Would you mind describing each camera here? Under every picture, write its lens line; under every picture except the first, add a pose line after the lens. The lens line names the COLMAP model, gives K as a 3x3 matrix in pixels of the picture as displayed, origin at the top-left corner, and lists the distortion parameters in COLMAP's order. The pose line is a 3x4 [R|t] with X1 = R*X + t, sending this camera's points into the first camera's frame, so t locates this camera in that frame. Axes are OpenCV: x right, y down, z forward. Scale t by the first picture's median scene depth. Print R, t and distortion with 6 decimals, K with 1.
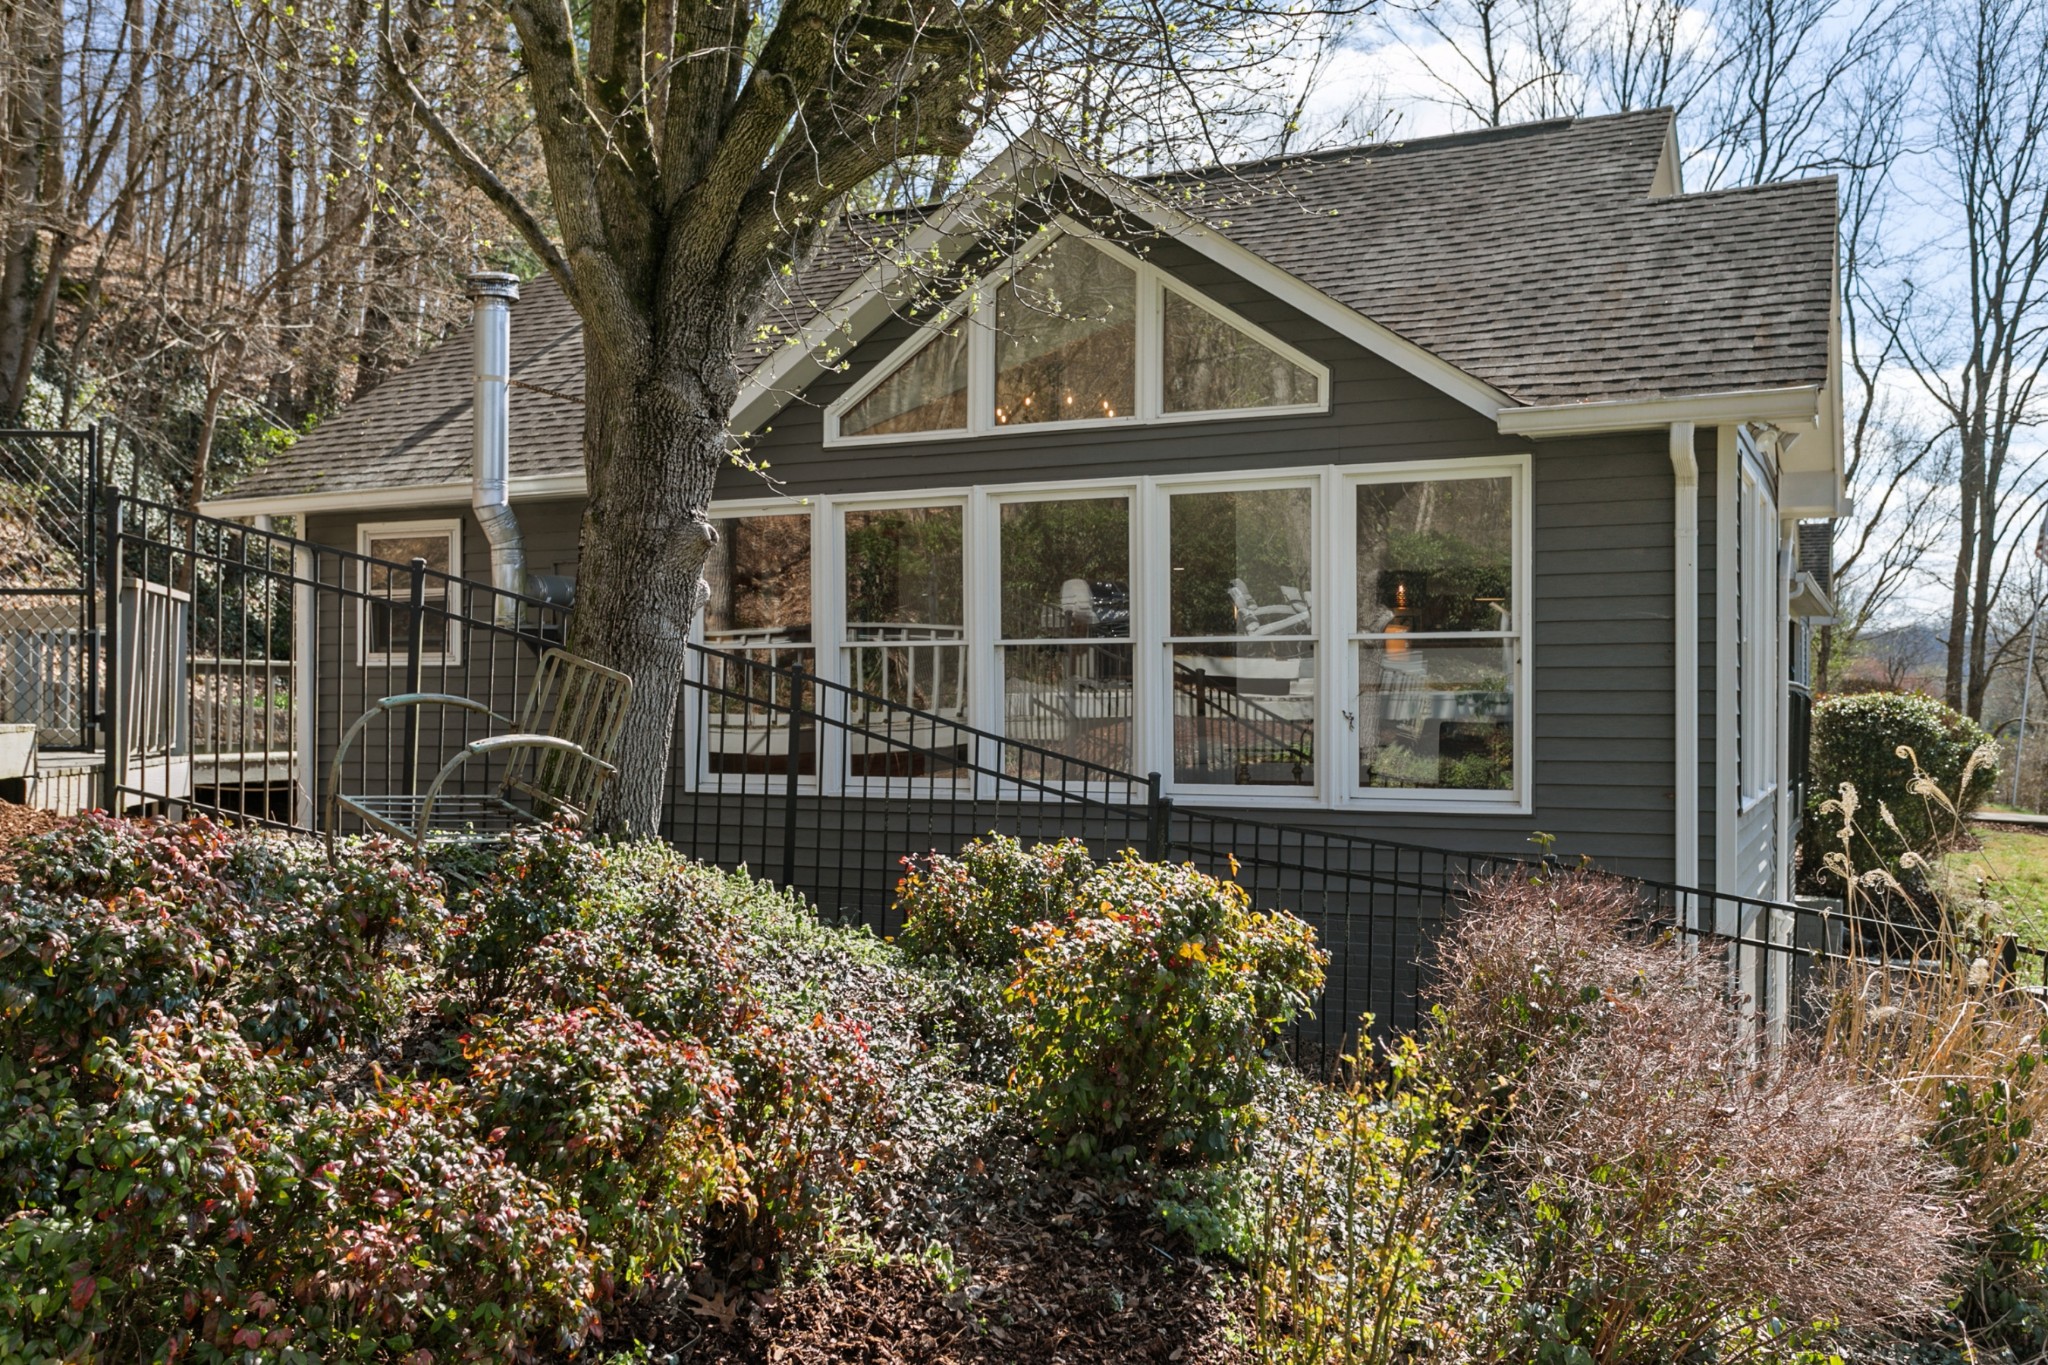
lens RADIAL K [[1814.4, 0, 1029.1], [0, 1814.4, 682.5], [0, 0, 1]] dist [0.013610, 0.011473]
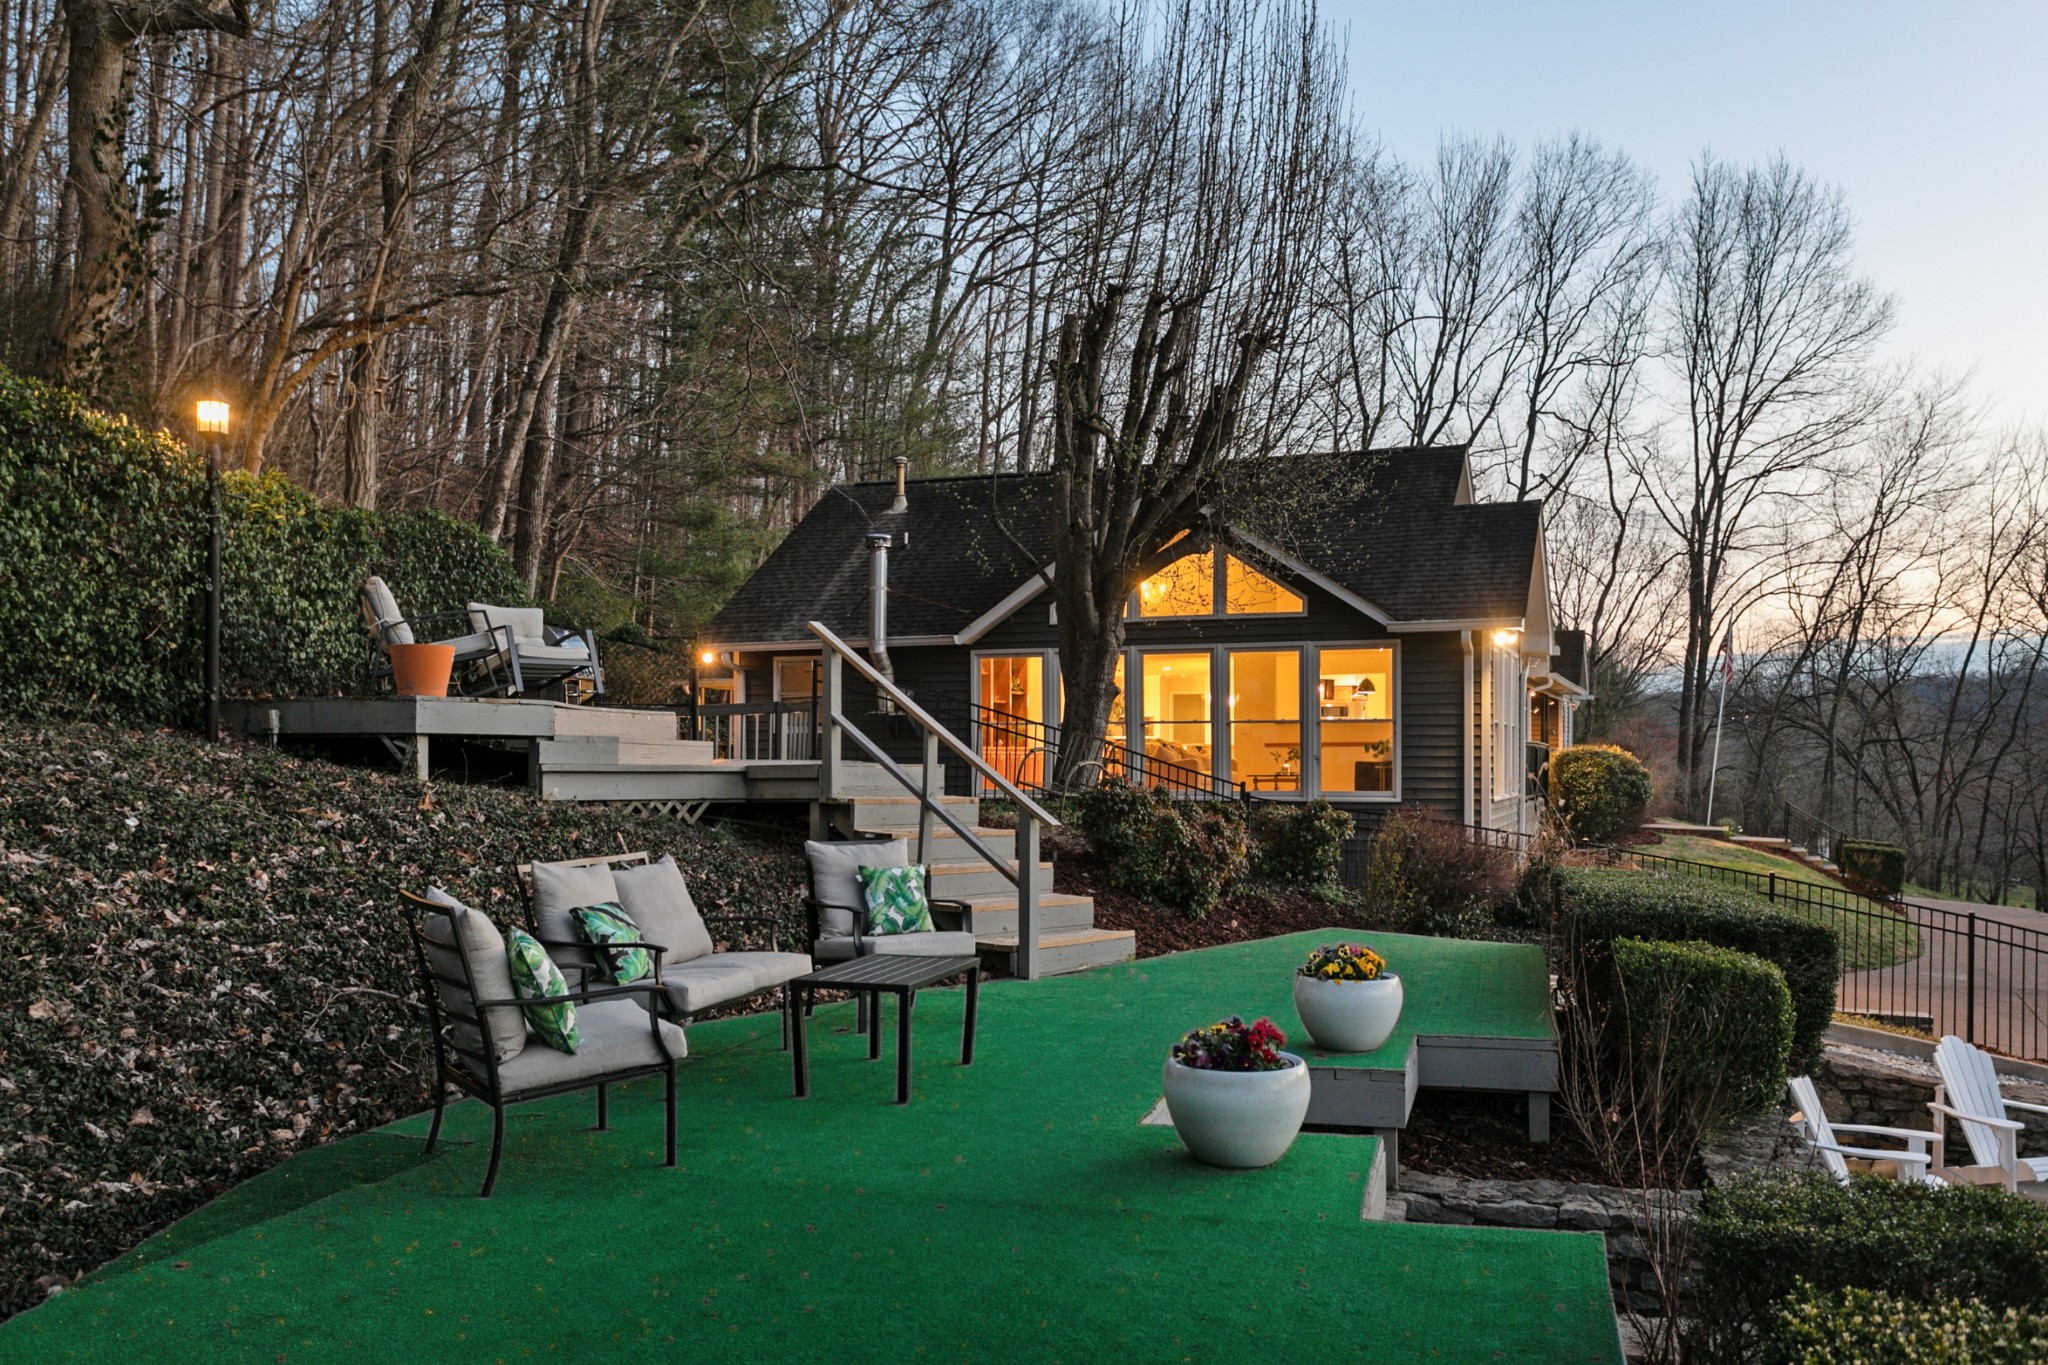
lens RADIAL K [[1594.0, 0, 1050.6], [0, 1594.0, 768.4], [0, 0, 1]] dist [0.011345, 0.002299]
pose [[0.997151, -0.000252, 0.075435, -0.048559], [-0.001019, 0.999858, 0.016810, -0.000320], [-0.075428, -0.016839, 0.997009, -0.148717]]
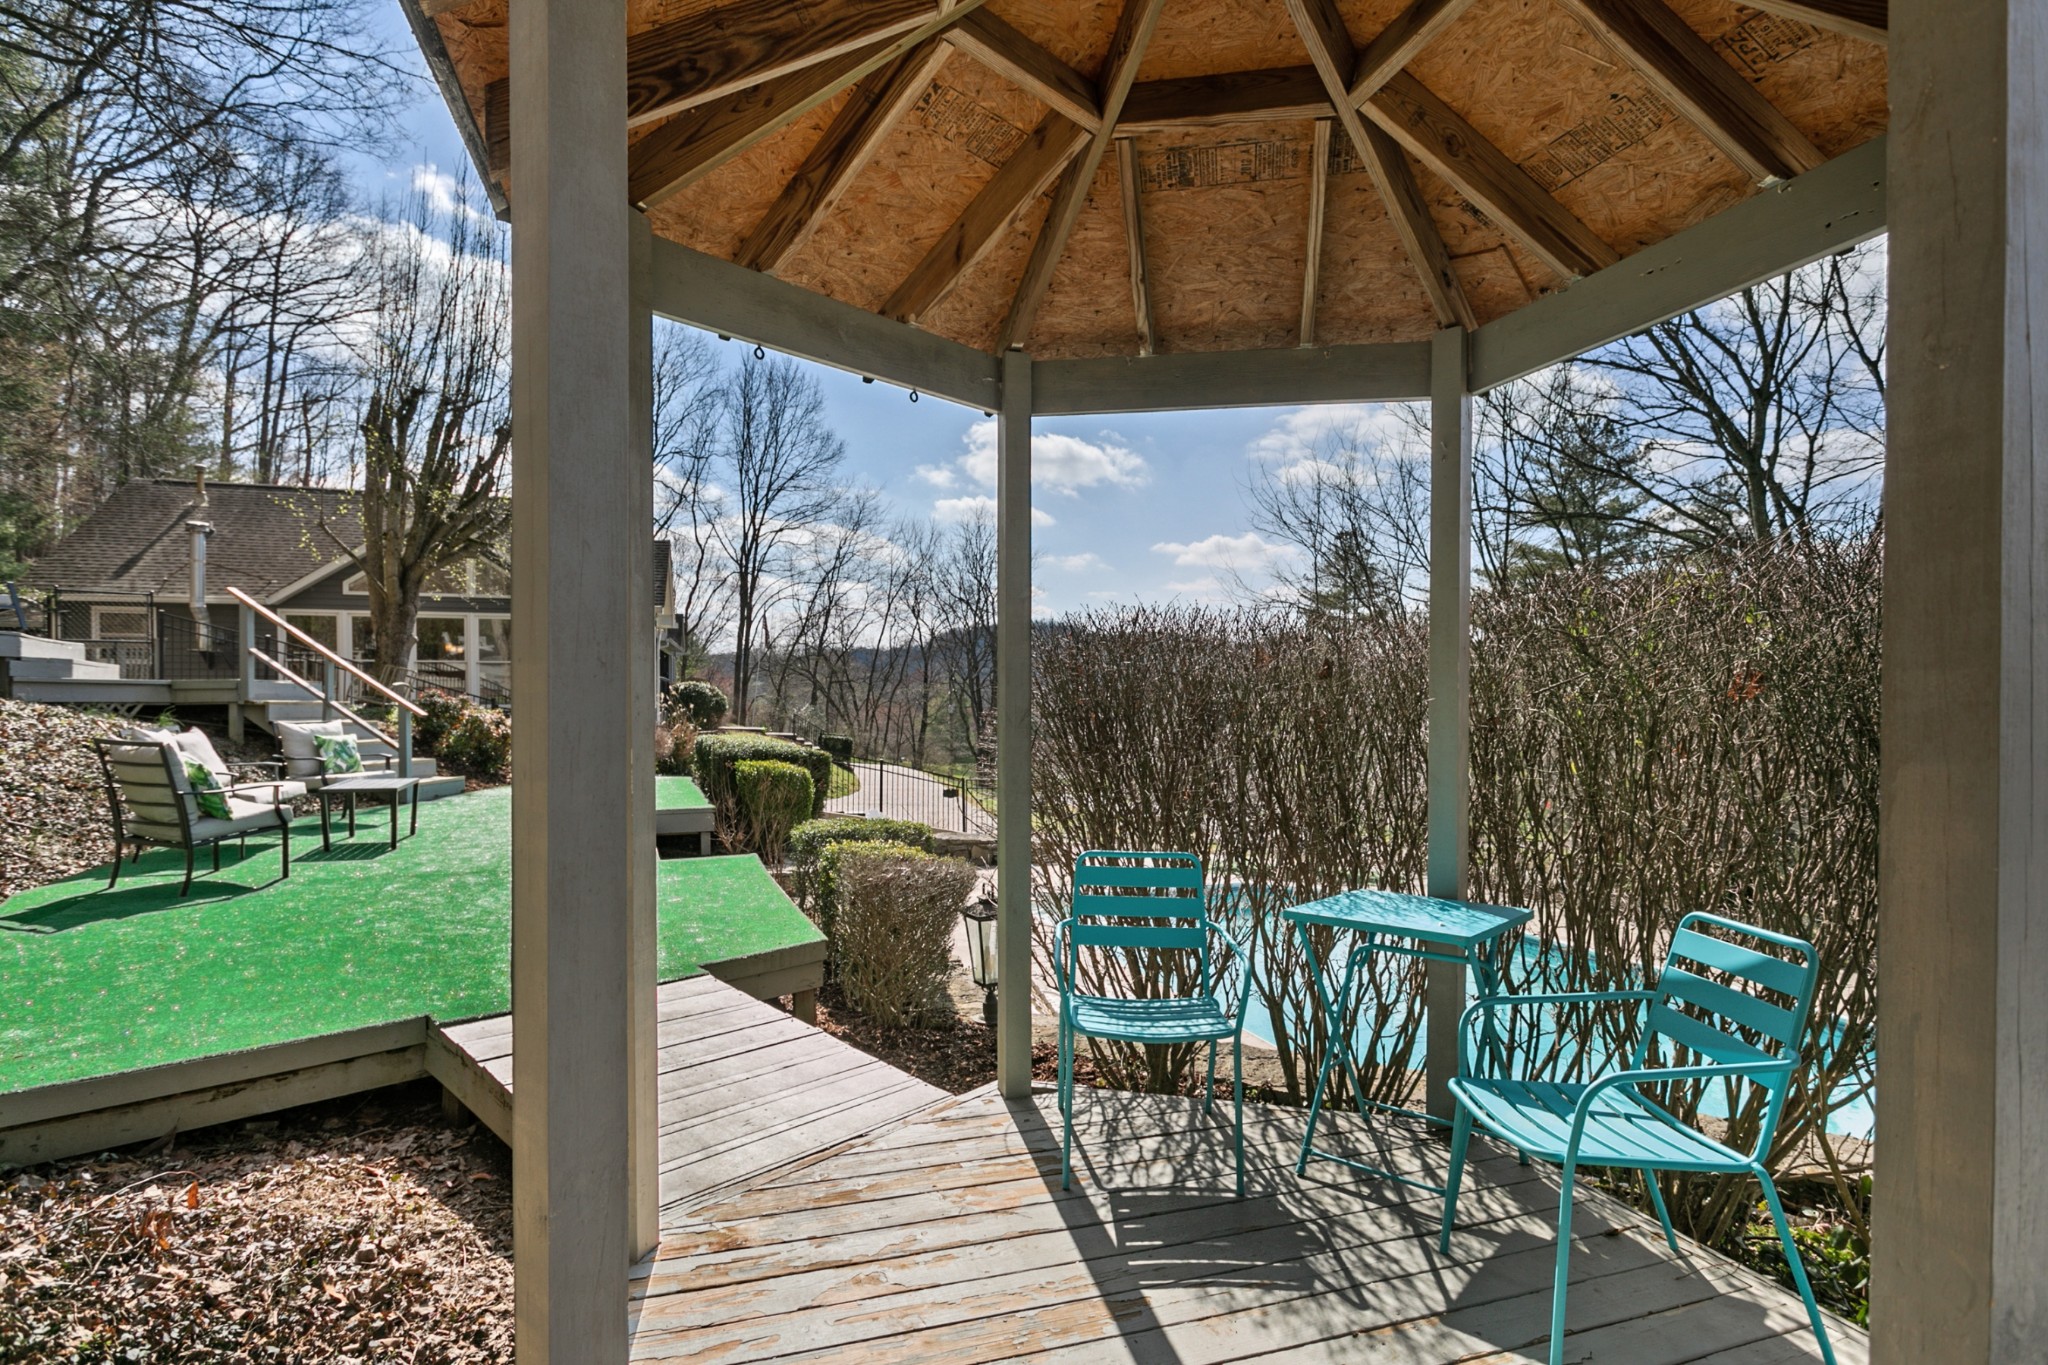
lens RADIAL K [[996.1, 0, 1017.5], [0, 996.1, 696.4], [0, 0, 1]] dist [-0.001149, 0.000398]
pose [[0.743434, 0.000181, 0.668810, -0.075904], [-0.009541, 0.999901, 0.010335, 0.002089], [-0.668742, -0.014064, 0.743362, -0.189397]]
